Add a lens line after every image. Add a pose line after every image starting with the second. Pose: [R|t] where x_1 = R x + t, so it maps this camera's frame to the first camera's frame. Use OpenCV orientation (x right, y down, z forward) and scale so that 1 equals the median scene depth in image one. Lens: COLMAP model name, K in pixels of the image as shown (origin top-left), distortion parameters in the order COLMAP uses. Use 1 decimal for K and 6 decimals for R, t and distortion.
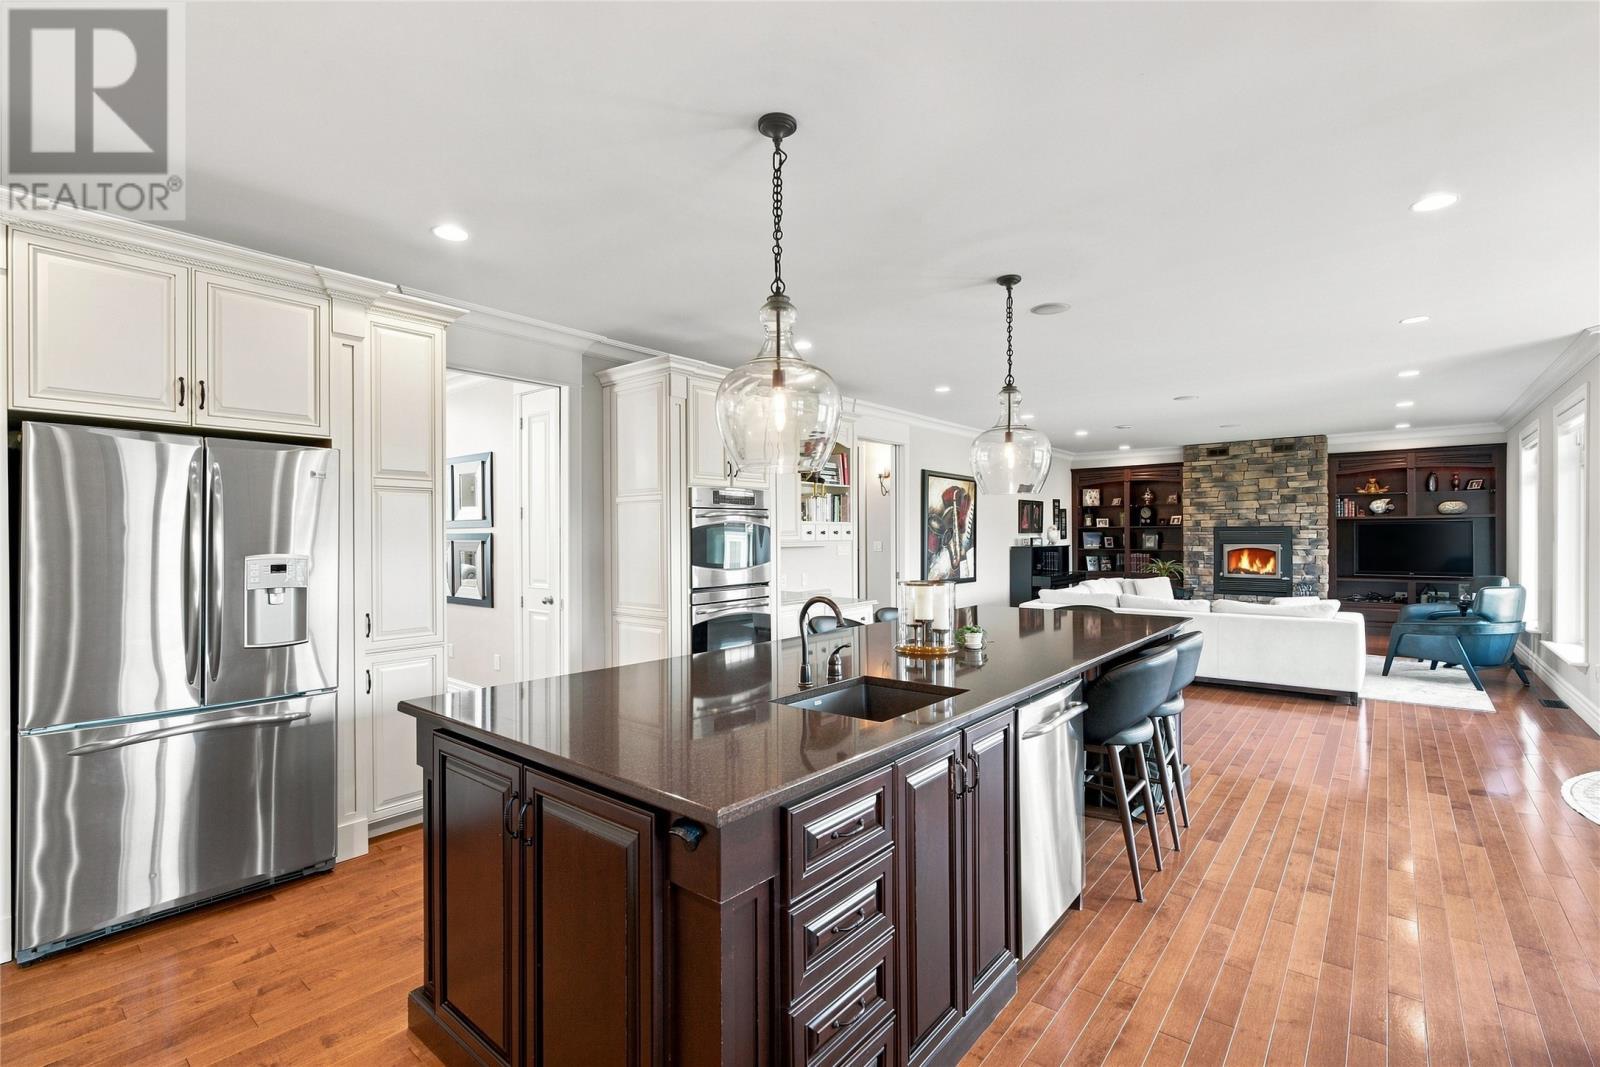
lens RADIAL K [[719.5, 0, 793.8], [0, 719.5, 532.2], [0, 0, 1]] dist [-0.000110, 0.001467]
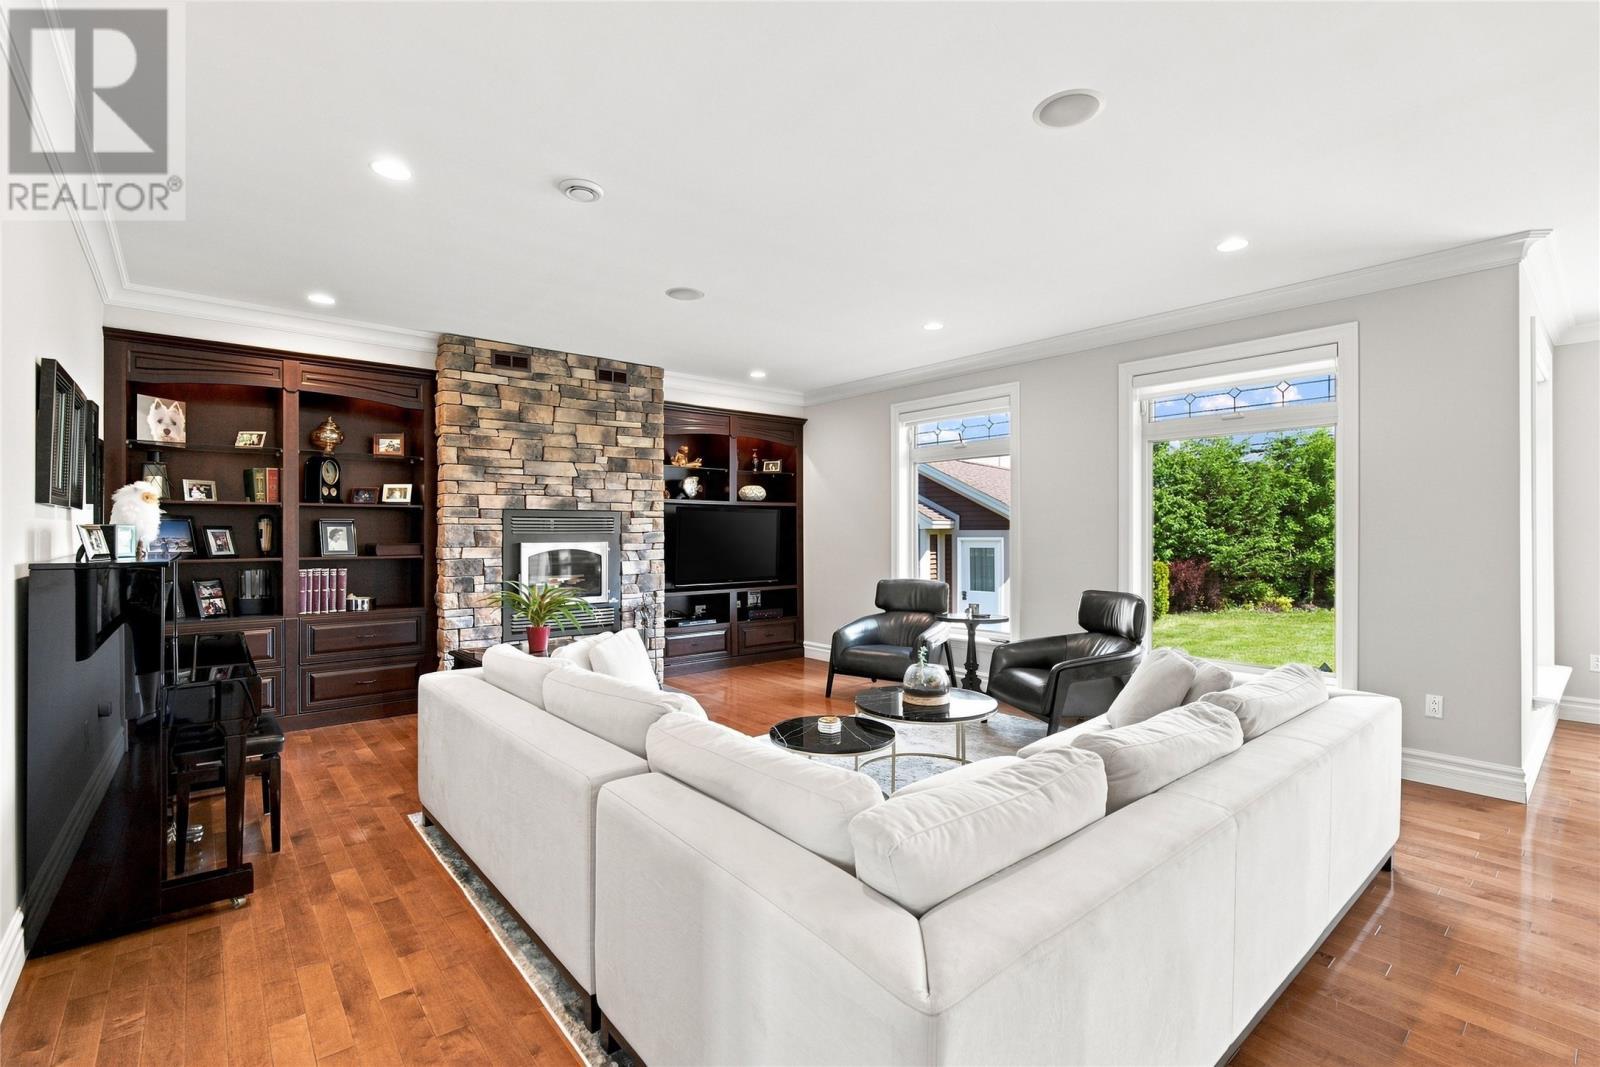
lens RADIAL K [[719.5, 0, 796.9], [0, 719.5, 528.0], [0, 0, 1]] dist [-0.000110, 0.001467]
pose [[0.181186, 0.010223, 0.983396, 0.131482], [-0.005783, 0.999940, -0.009330, 0.009610], [-0.983432, -0.003996, 0.181235, 0.725928]]
